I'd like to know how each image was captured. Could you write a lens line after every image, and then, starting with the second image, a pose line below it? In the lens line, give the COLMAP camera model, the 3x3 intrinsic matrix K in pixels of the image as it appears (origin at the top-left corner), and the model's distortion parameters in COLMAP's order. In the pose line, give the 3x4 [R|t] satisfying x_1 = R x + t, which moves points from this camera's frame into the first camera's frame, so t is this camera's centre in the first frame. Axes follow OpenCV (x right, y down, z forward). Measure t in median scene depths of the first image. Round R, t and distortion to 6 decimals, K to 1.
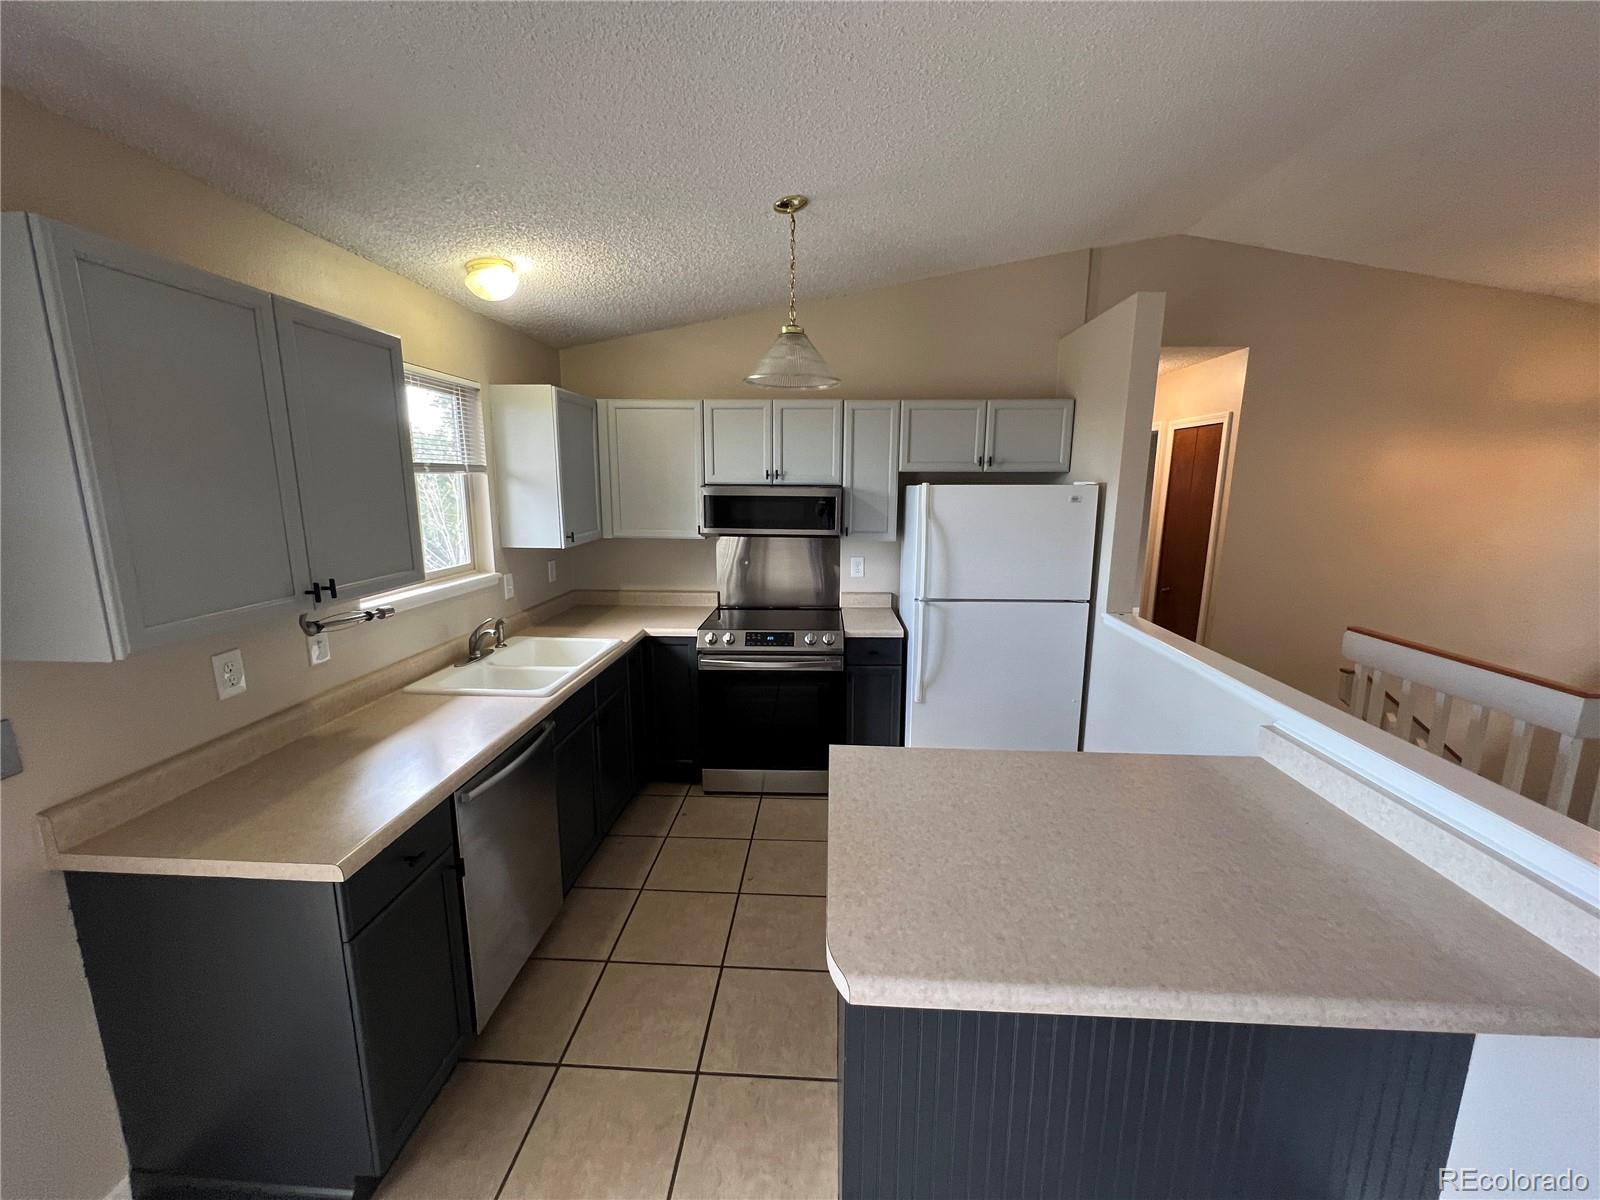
lens RADIAL K [[644.3, 0, 795.1], [0, 644.3, 601.3], [0, 0, 1]] dist [0.000973, -0.000114]
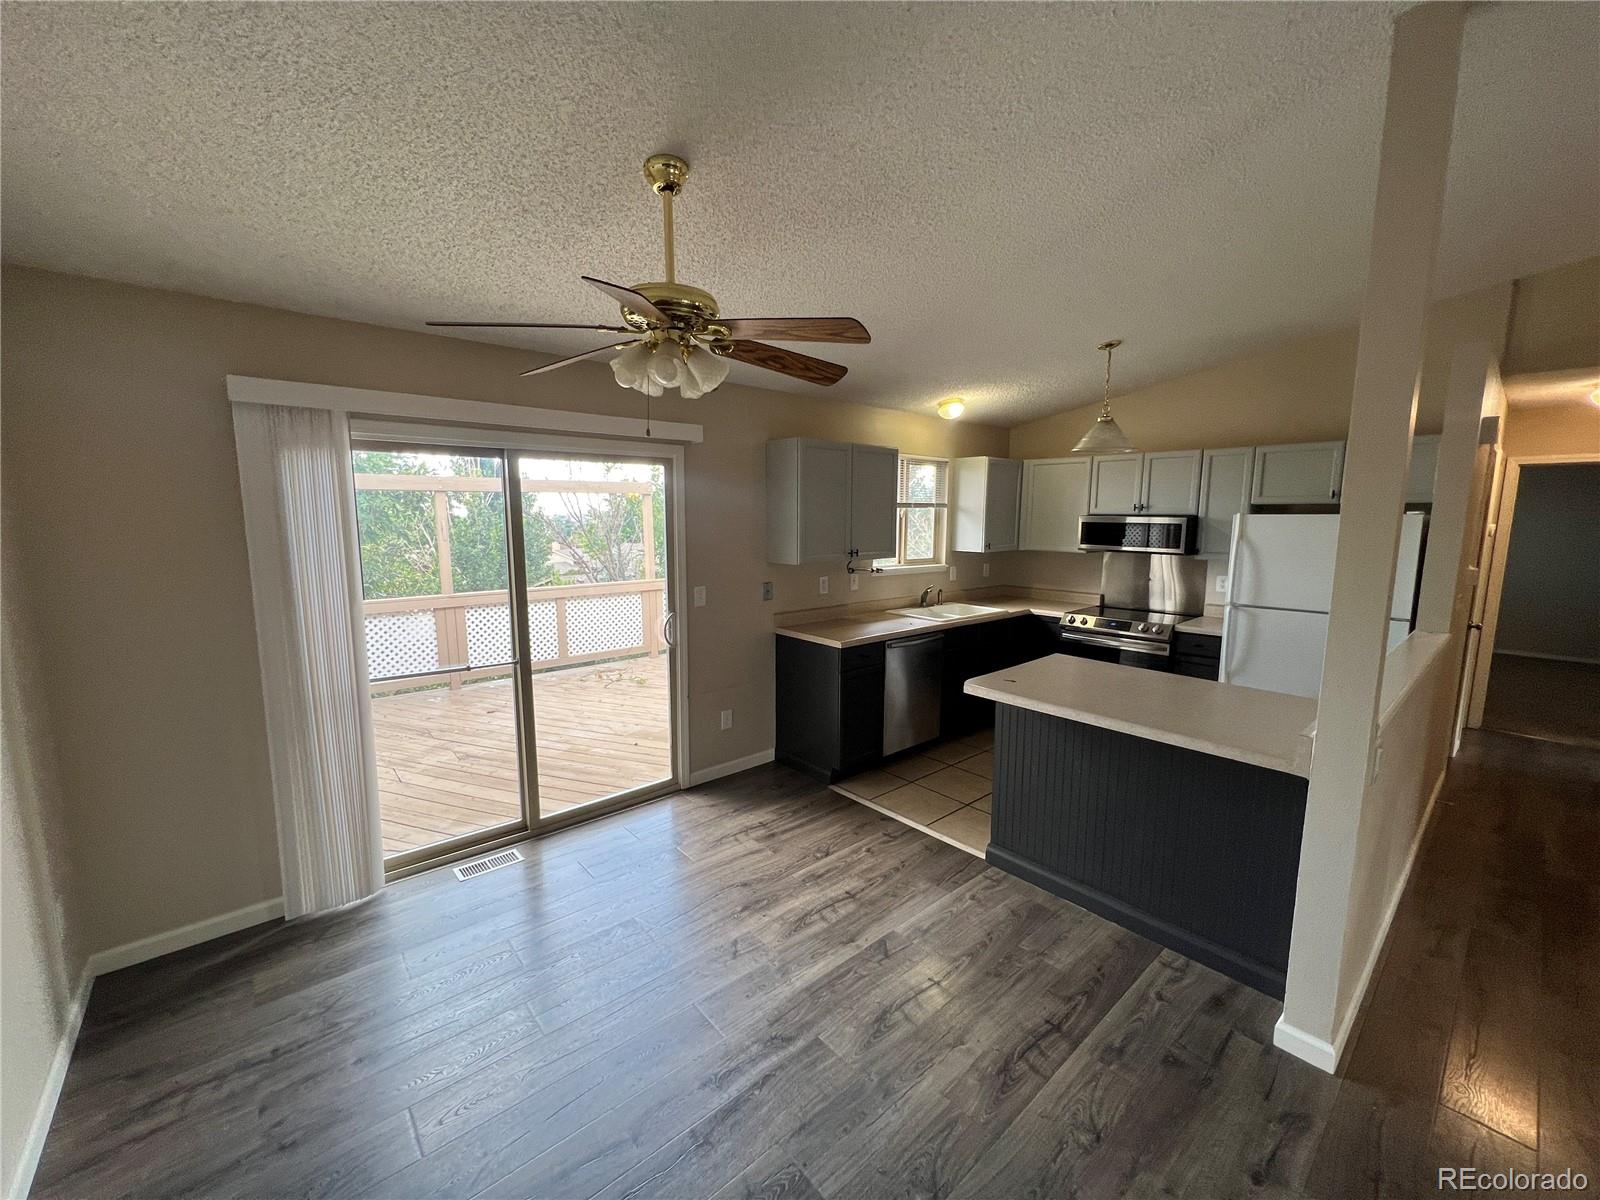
lens RADIAL K [[644.3, 0, 795.1], [0, 644.3, 601.3], [0, 0, 1]] dist [0.000973, -0.000114]
pose [[0.695615, 0.095819, -0.711996, 0.513145], [-0.133914, 0.990990, 0.002533, 0.106787], [0.705824, 0.093584, 0.702179, -0.512670]]
